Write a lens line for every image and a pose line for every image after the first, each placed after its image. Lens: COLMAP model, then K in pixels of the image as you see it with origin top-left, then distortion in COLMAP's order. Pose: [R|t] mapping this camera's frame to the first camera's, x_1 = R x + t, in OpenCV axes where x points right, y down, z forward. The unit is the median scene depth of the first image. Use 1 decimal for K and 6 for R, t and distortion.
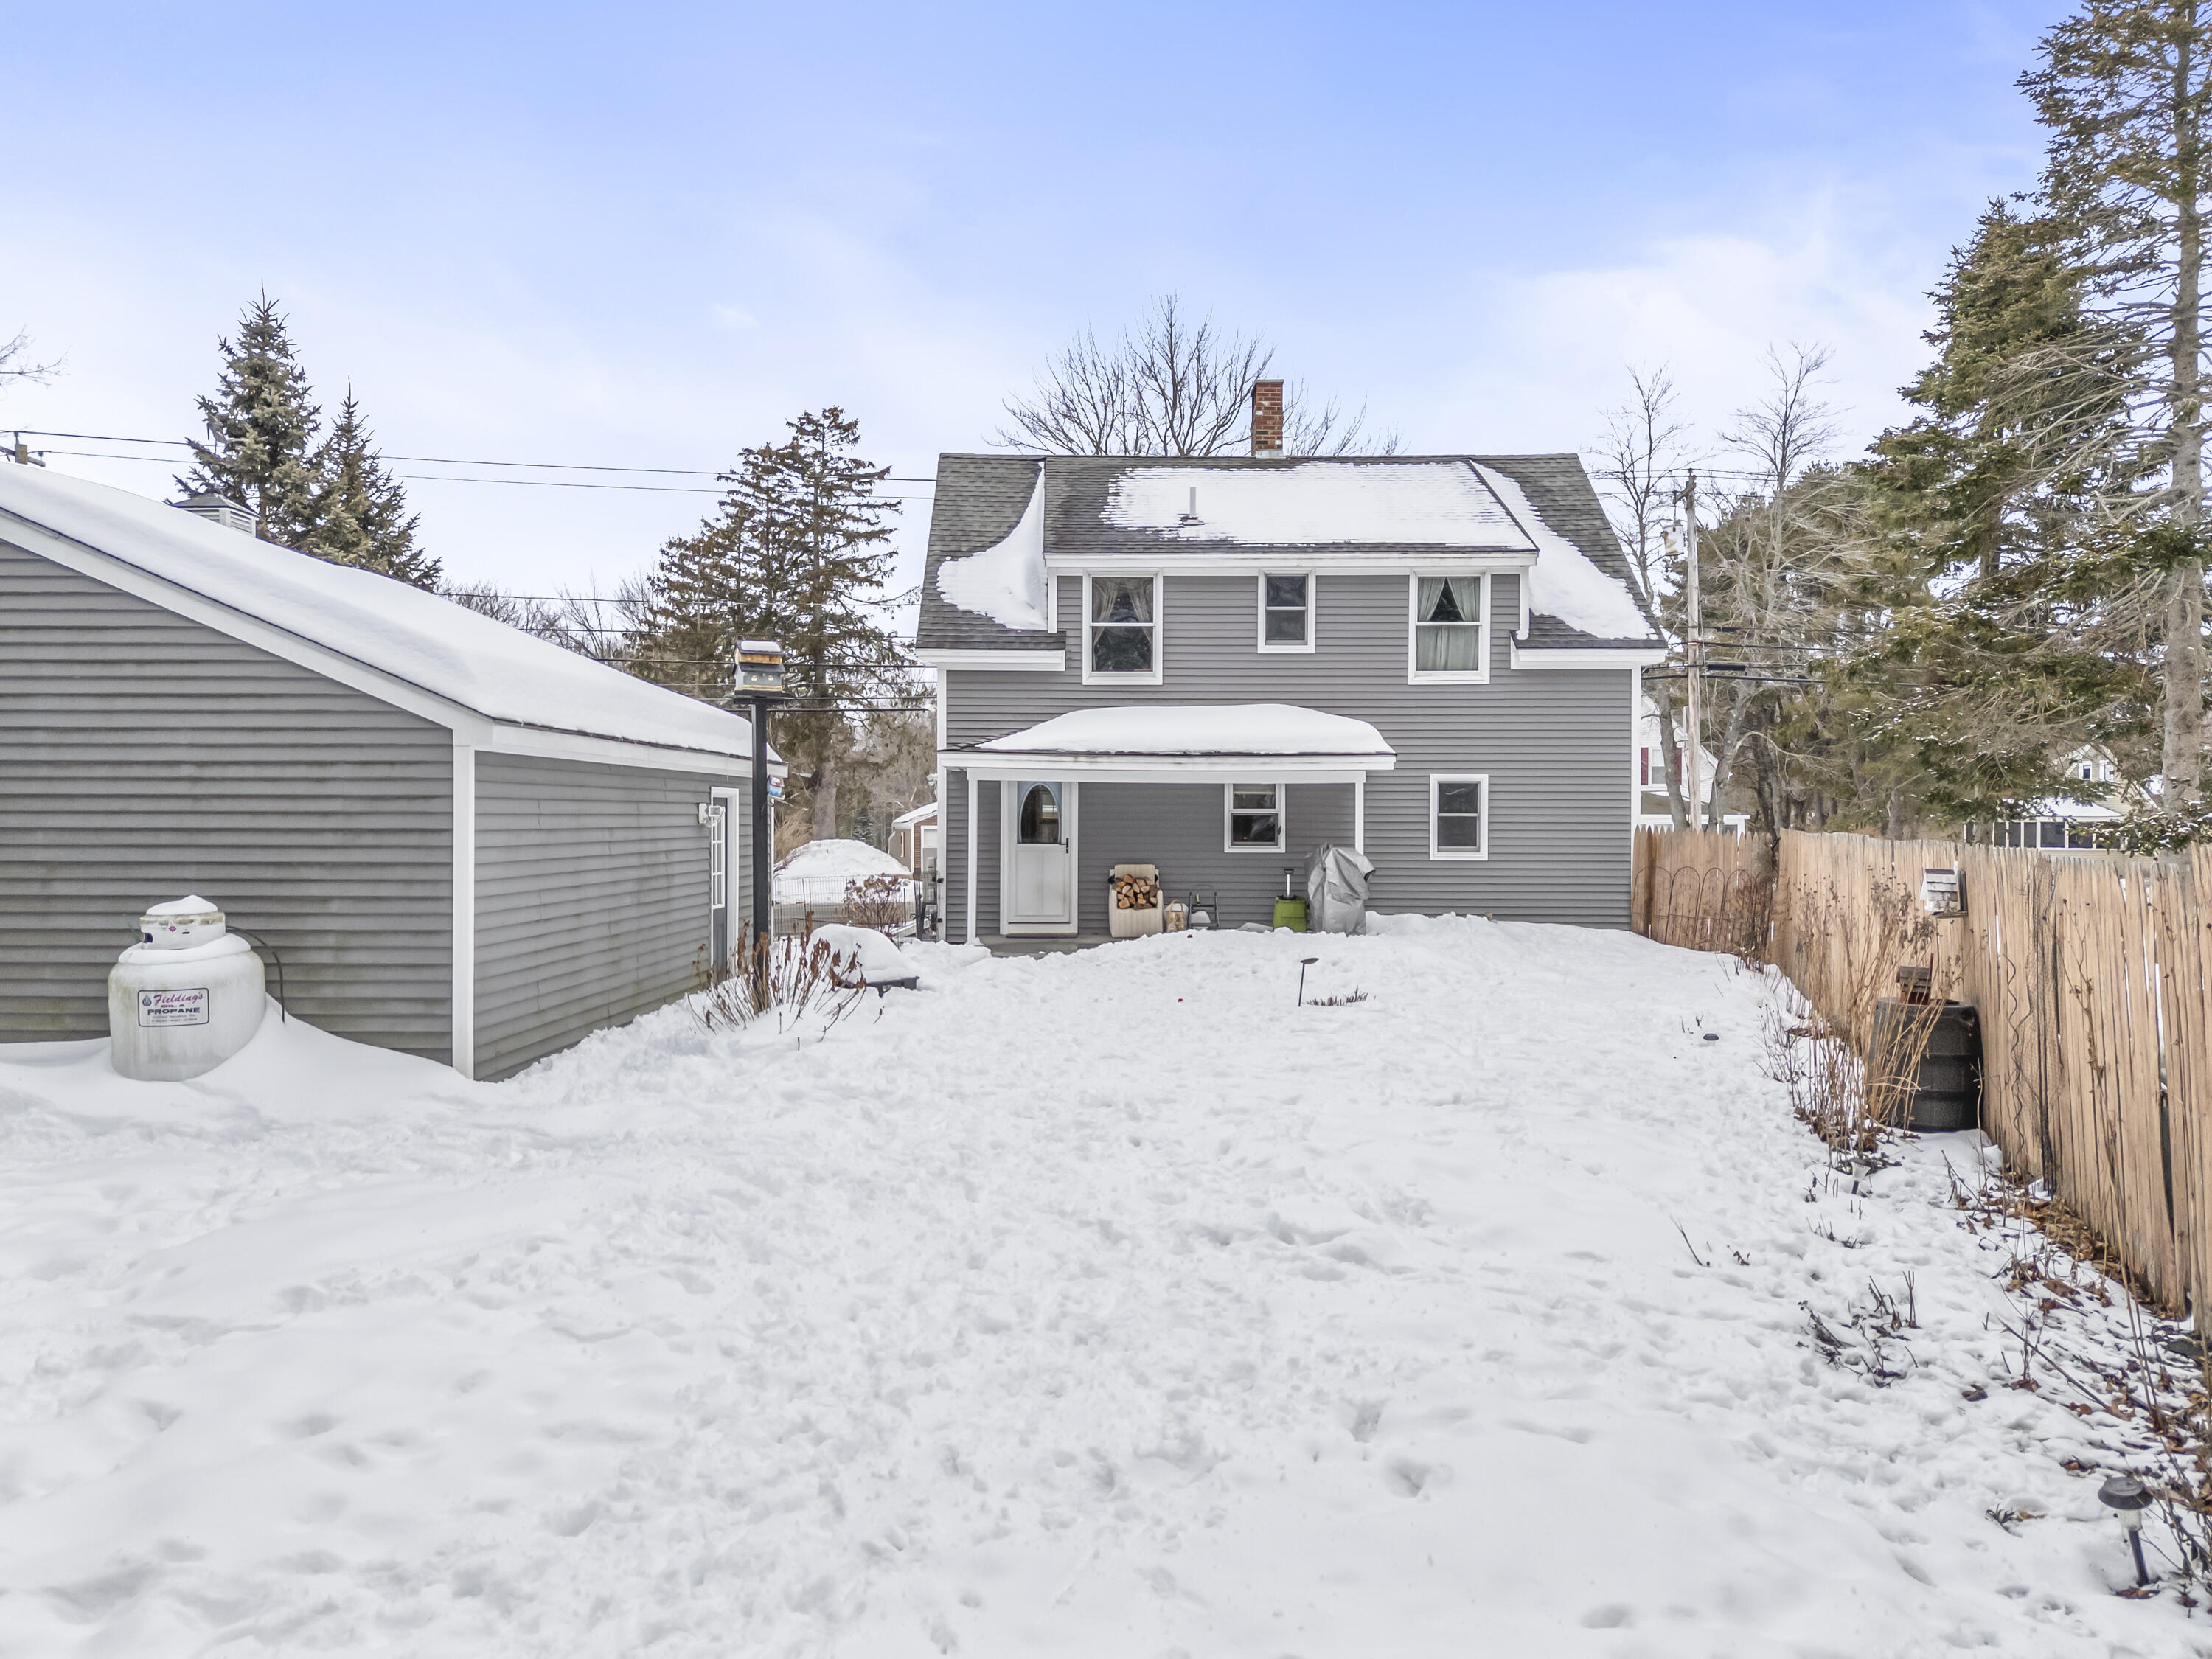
lens RADIAL K [[1637.3, 0, 1092.3], [0, 1637.3, 823.3], [0, 0, 1]] dist [0.113279, -0.117419]
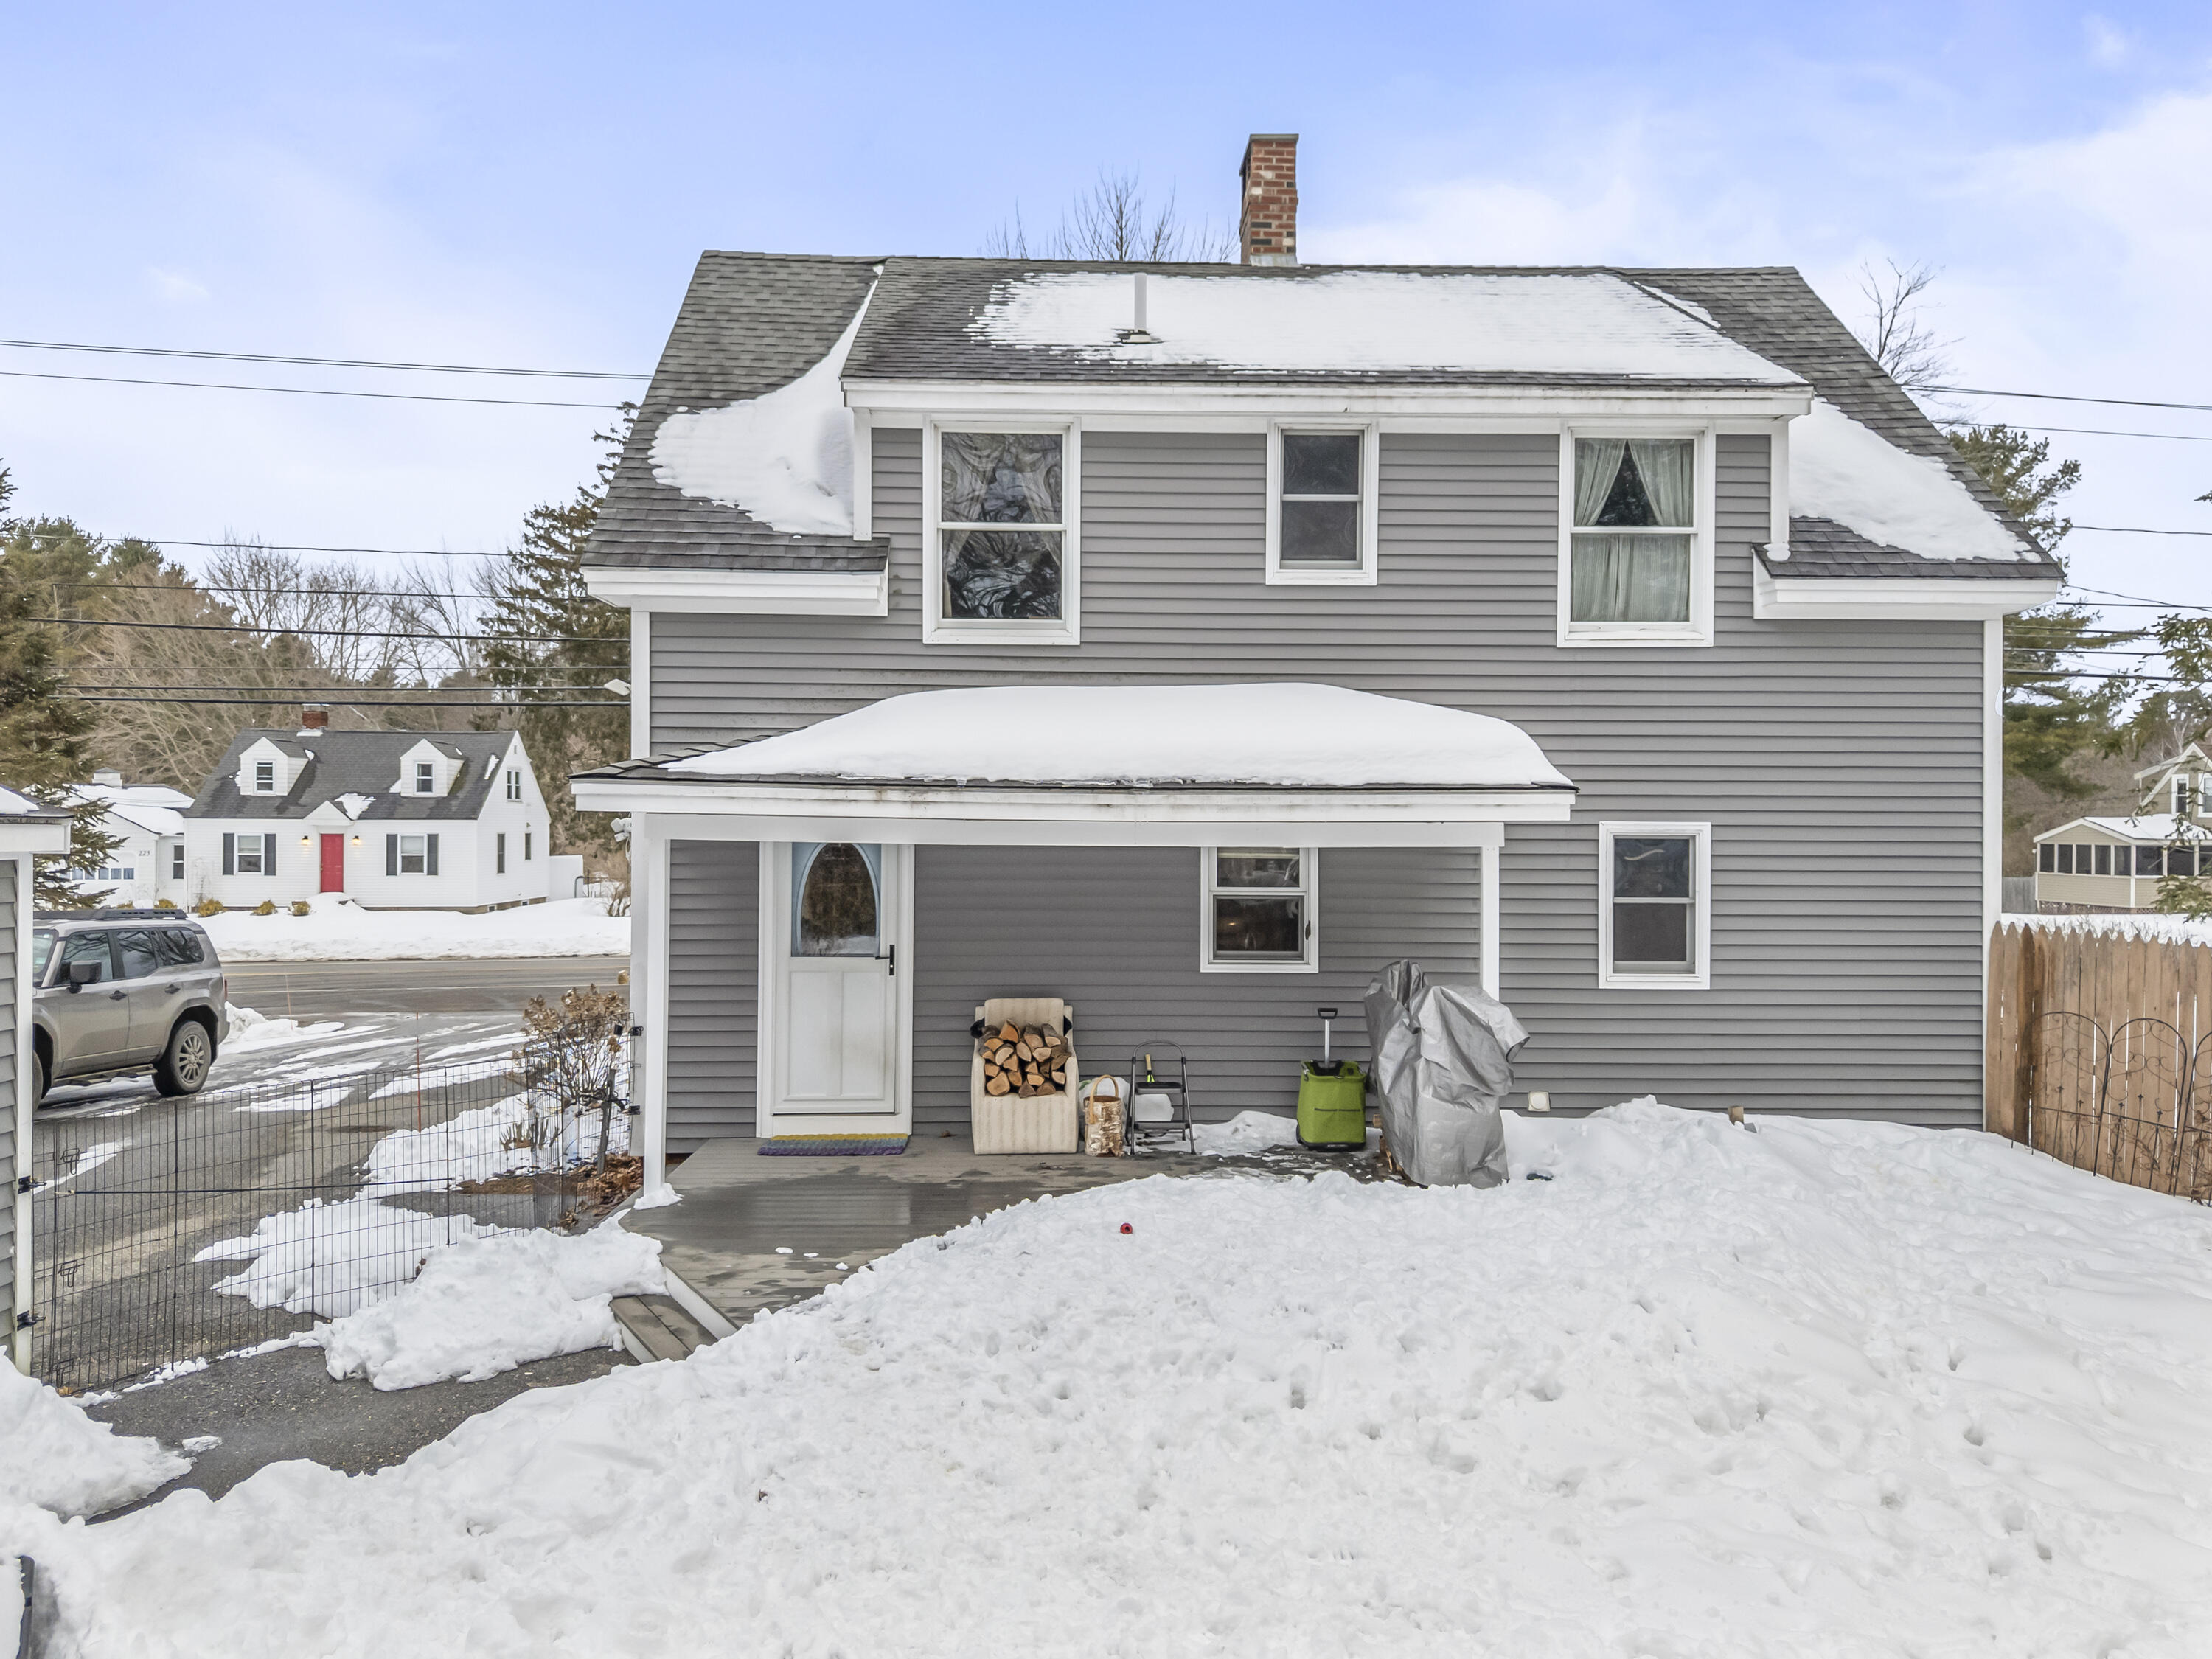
lens RADIAL K [[1637.3, 0, 1092.3], [0, 1637.3, 823.3], [0, 0, 1]] dist [0.113279, -0.117419]
pose [[0.999650, 0.002186, 0.026347, 0.033175], [-0.002127, 0.999995, -0.002260, -0.027692], [-0.026352, 0.002203, 0.999650, 0.487189]]
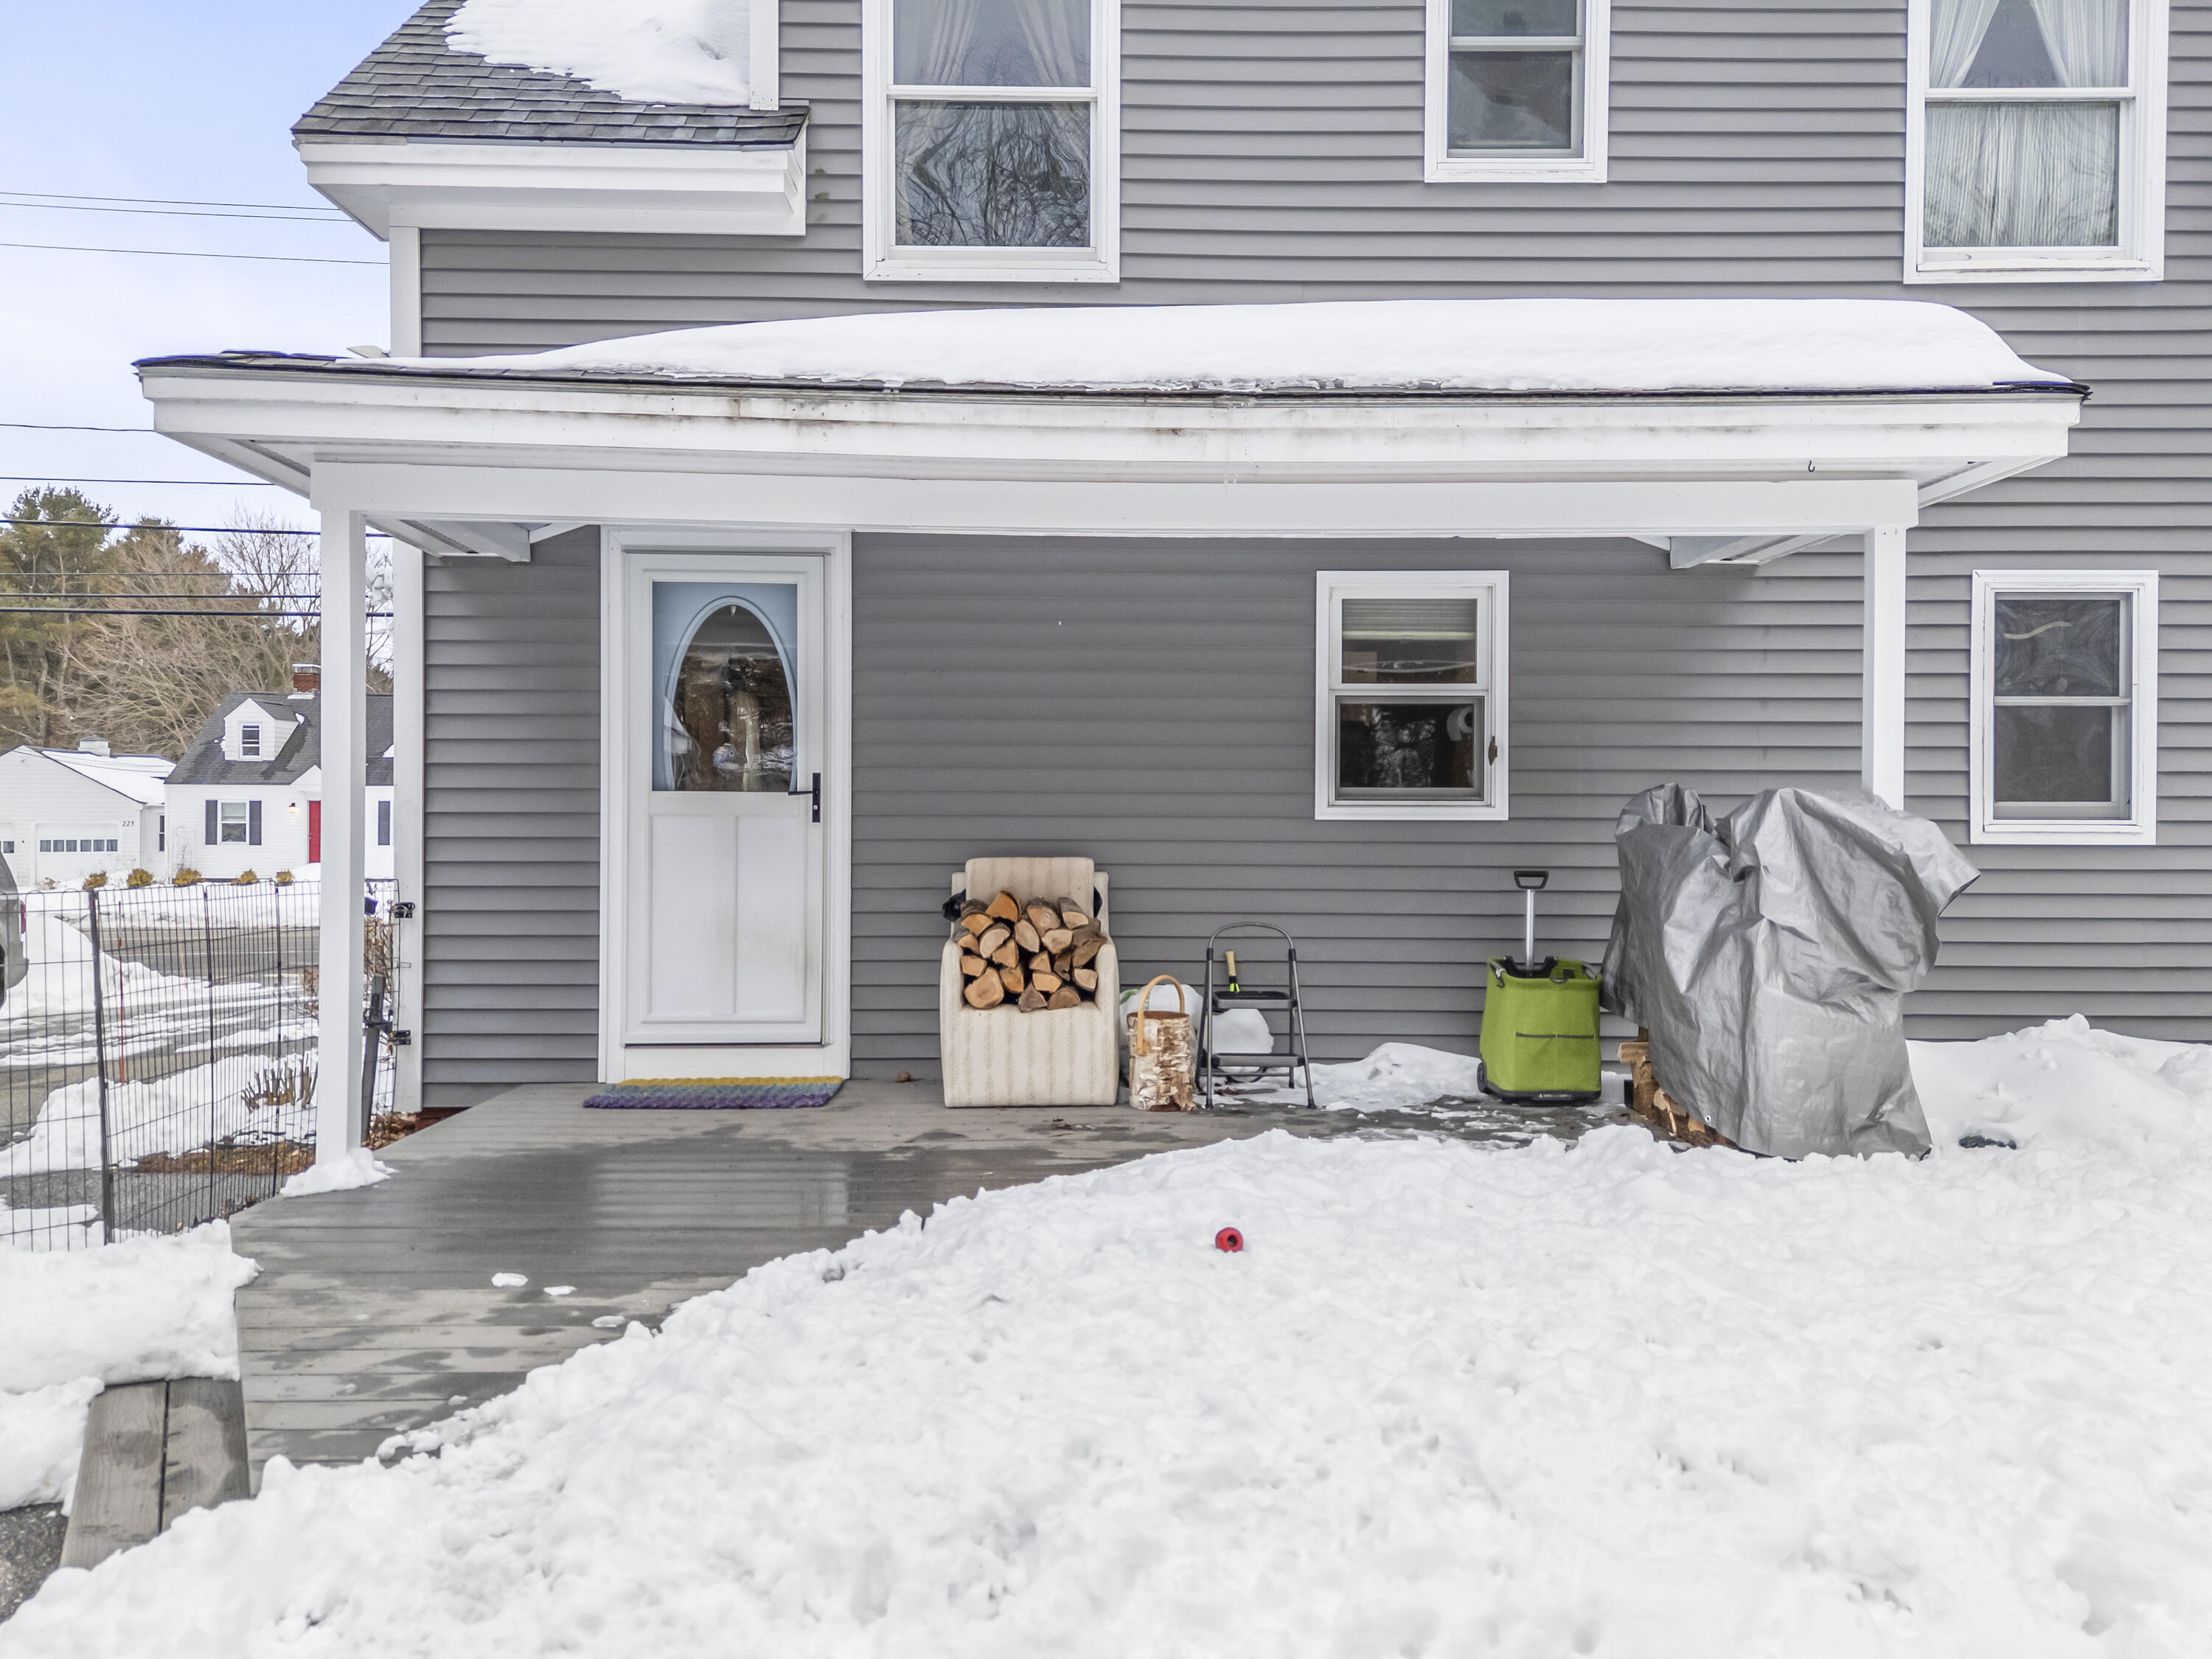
lens RADIAL K [[1637.3, 0, 1092.3], [0, 1637.3, 823.3], [0, 0, 1]] dist [0.113279, -0.117419]
pose [[0.999994, 0.000283, 0.003557, 0.036326], [-0.000285, 1.000000, 0.000506, 0.018381], [-0.003557, -0.000507, 0.999994, 0.681867]]
